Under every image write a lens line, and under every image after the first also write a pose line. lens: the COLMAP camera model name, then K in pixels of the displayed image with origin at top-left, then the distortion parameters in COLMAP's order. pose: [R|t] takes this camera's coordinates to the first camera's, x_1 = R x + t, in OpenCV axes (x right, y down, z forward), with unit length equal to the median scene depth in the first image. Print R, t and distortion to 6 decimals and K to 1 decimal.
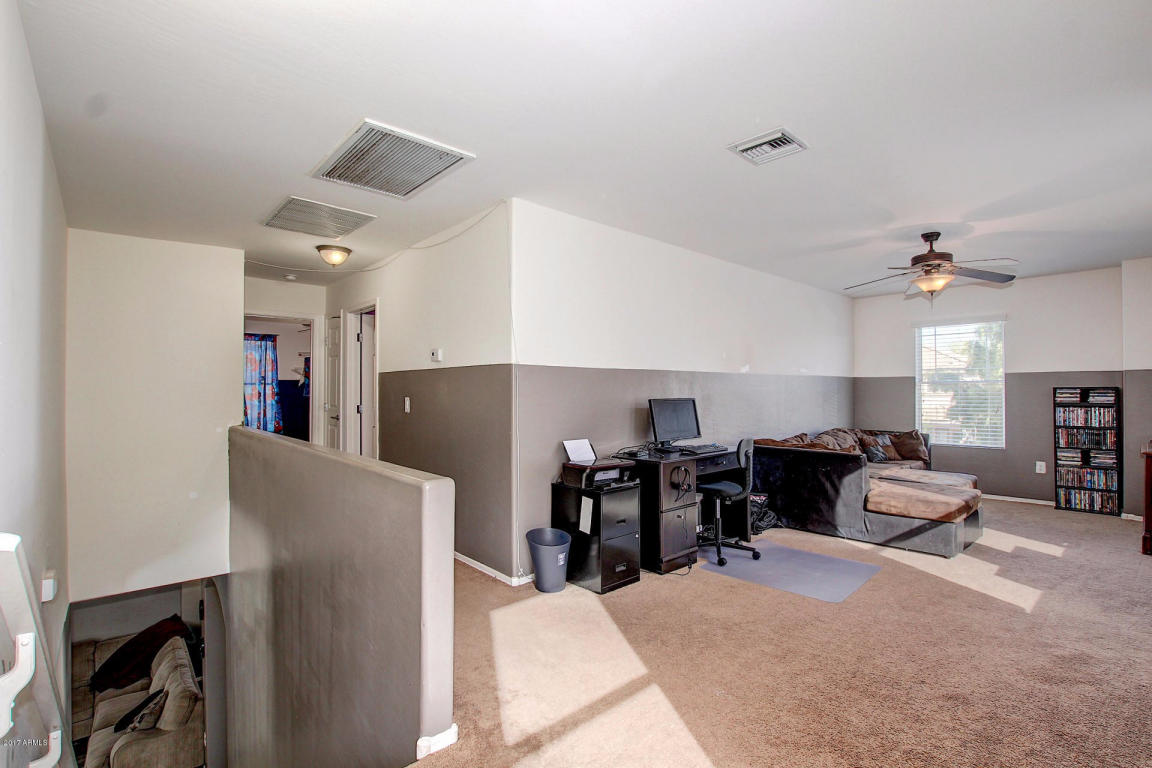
lens RADIAL K [[553.2, 0, 576.0], [0, 553.2, 384.0], [0, 0, 1]] dist [-0.031510, 0.000229]
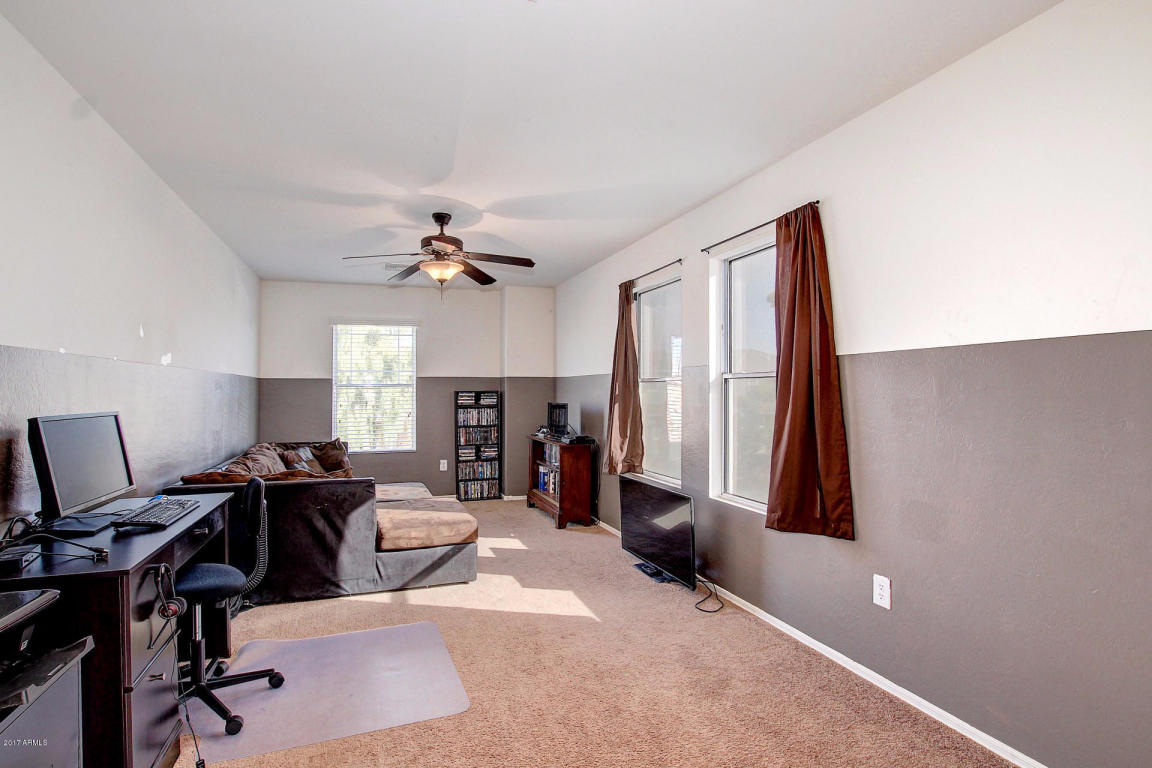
lens RADIAL K [[553.2, 0, 576.0], [0, 553.2, 384.0], [0, 0, 1]] dist [-0.031510, 0.000229]
pose [[0.394486, 0.013401, 0.918804, -0.057235], [-0.007810, 0.999906, -0.011231, 0.002795], [-0.918869, -0.002745, 0.394554, 0.356278]]
